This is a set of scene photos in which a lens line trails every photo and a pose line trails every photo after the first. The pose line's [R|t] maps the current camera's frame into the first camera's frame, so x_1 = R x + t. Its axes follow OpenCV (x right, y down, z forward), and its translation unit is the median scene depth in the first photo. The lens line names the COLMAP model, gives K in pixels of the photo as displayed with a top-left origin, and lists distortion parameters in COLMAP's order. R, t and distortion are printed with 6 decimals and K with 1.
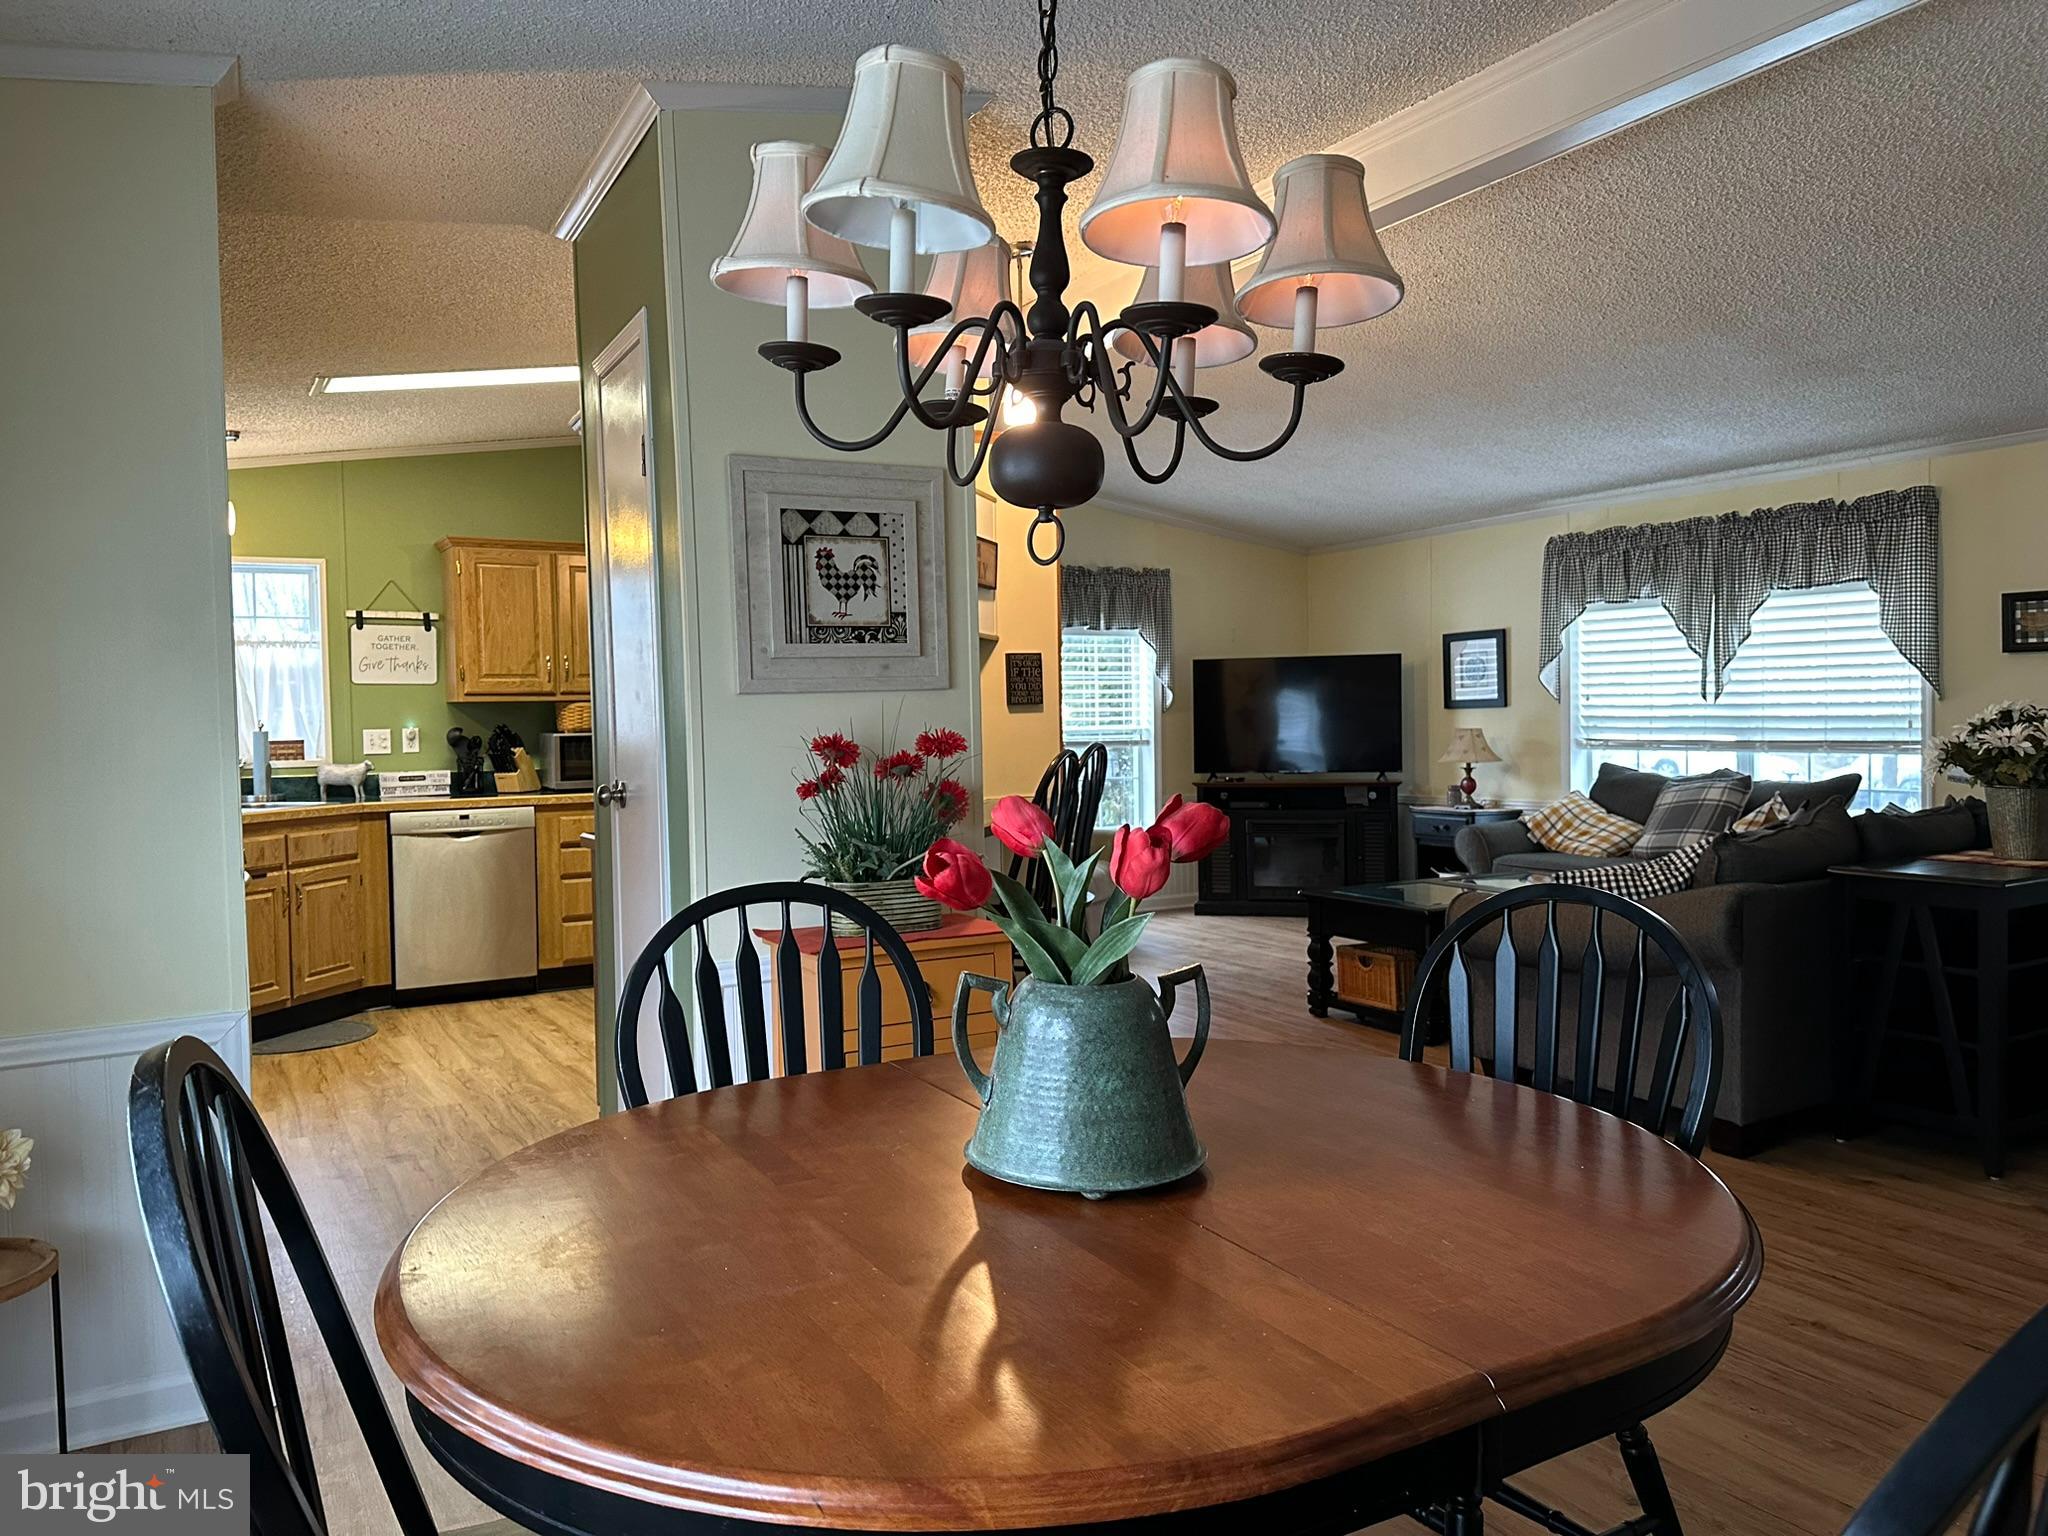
lens RADIAL K [[1429.0, 0, 1014.0], [0, 1429.0, 763.8], [0, 0, 1]] dist [0.081051, -0.102763]
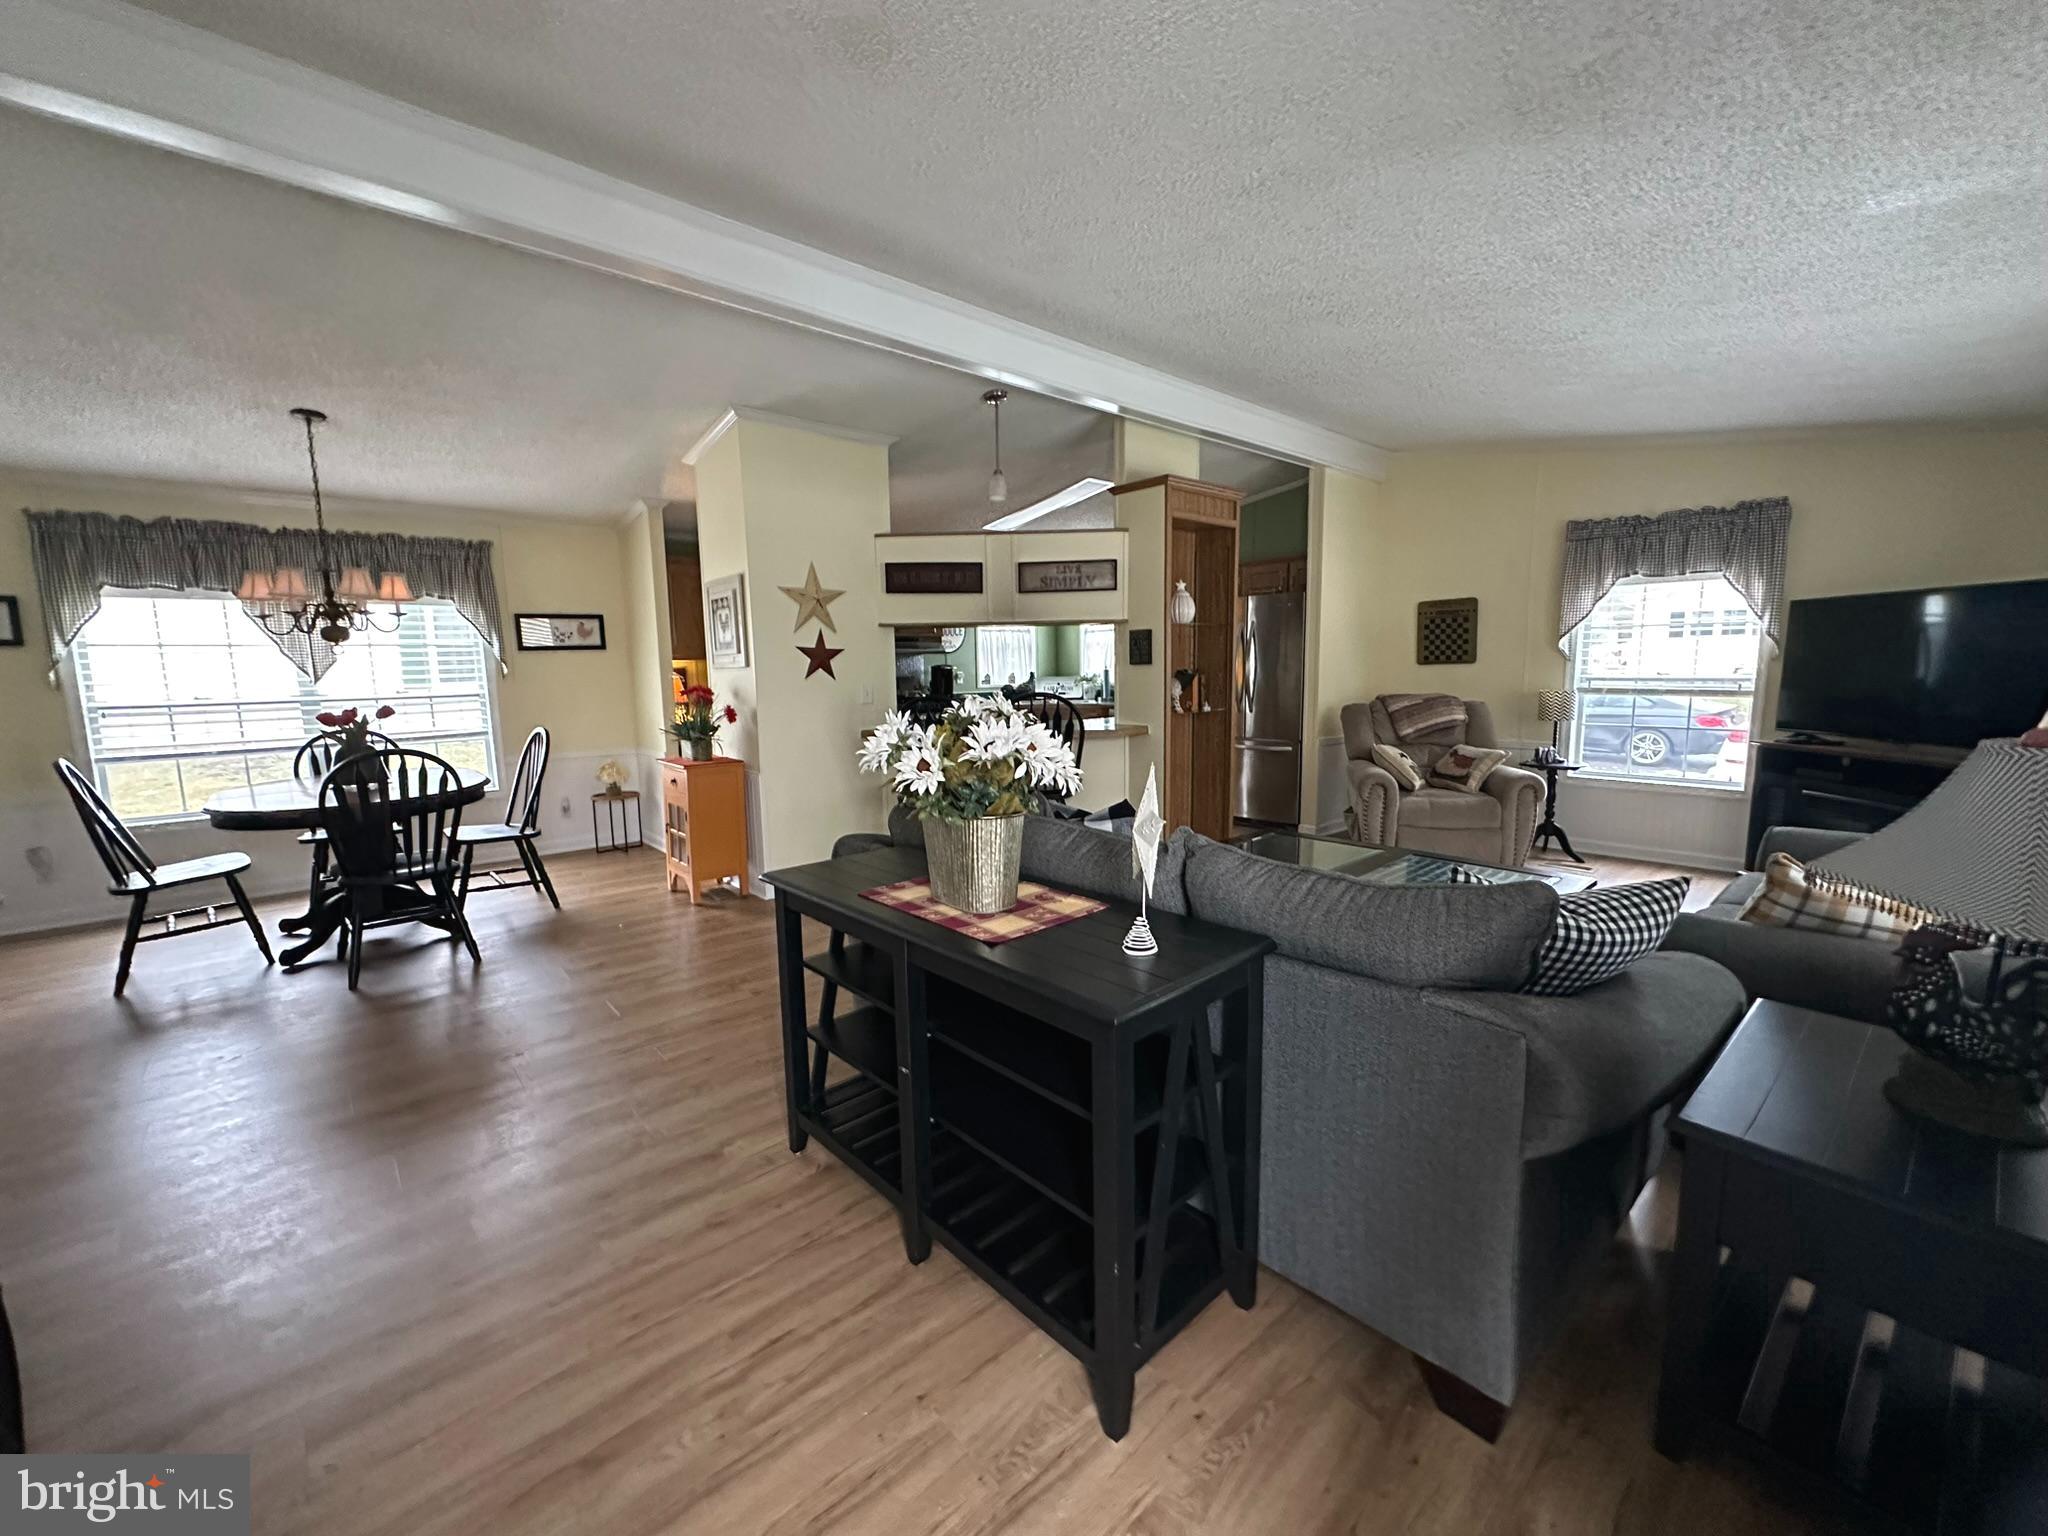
lens RADIAL K [[814.1, 0, 1020.9], [0, 814.1, 765.9], [0, 0, 1]] dist [-0.001463, 0.000214]
pose [[0.207643, 0.135234, -0.968812, 0.687887], [-0.020200, 0.990779, 0.133972, -0.039612], [0.977996, -0.008249, 0.208460, 0.576037]]
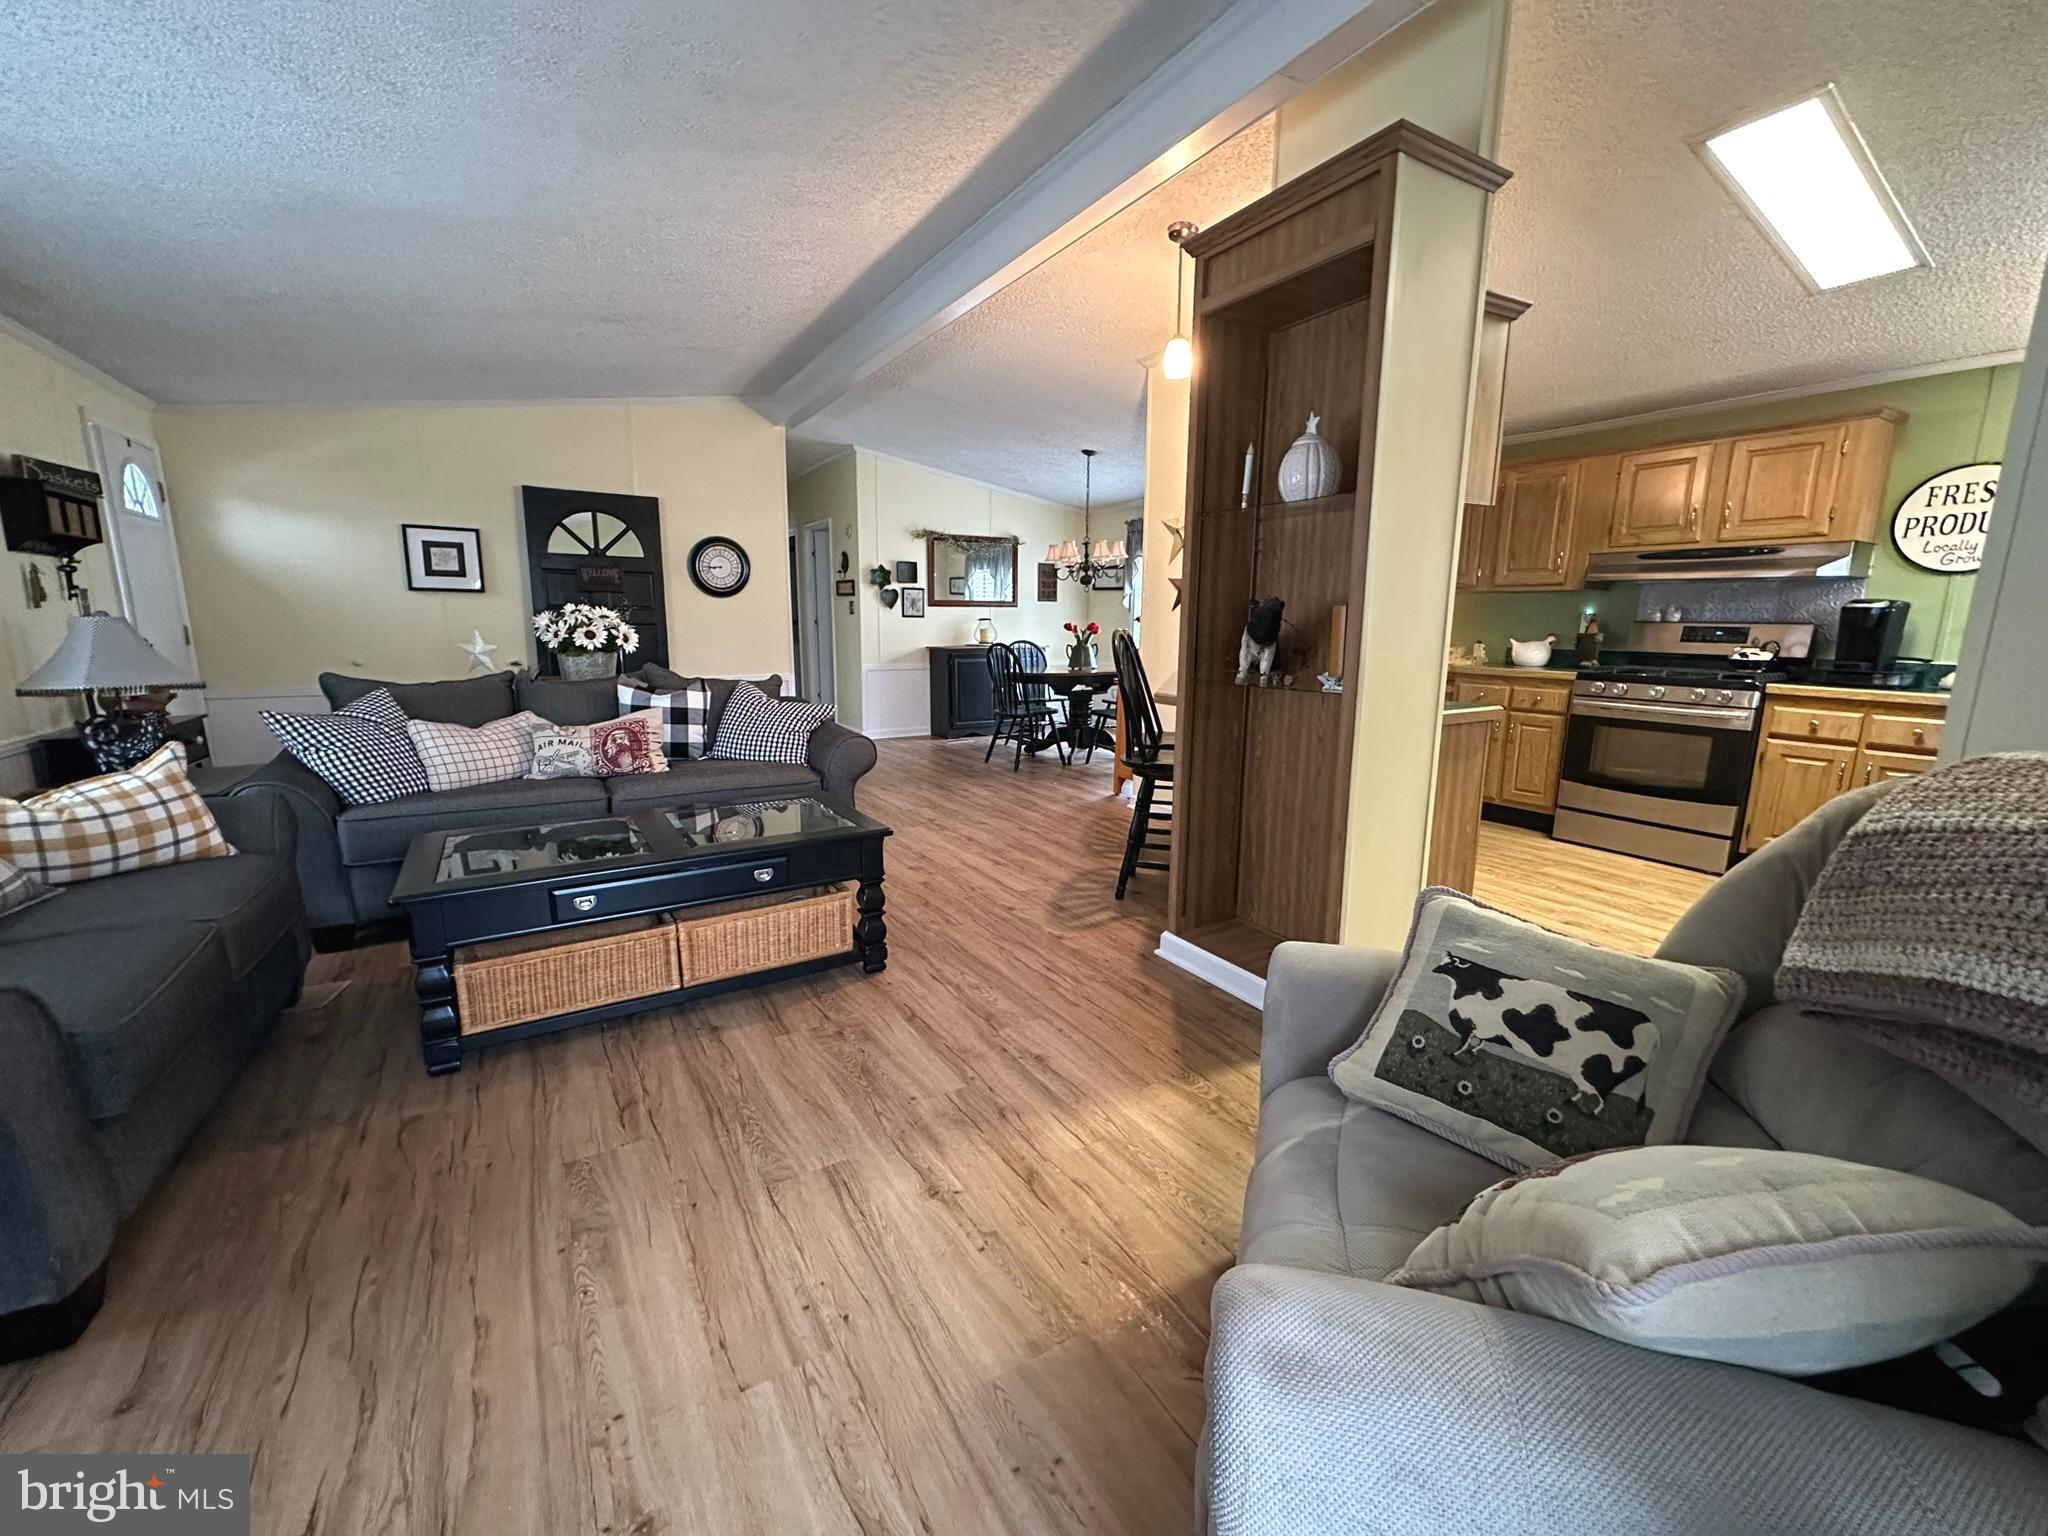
lens RADIAL K [[814.1, 0, 1020.5], [0, 814.1, 767.2], [0, 0, 1]] dist [-0.001463, 0.000214]
pose [[-0.999512, 0.013746, -0.028050, 0.119659], [0.007376, 0.976437, 0.215677, -0.036531], [0.030354, 0.215365, -0.976062, 1.251723]]
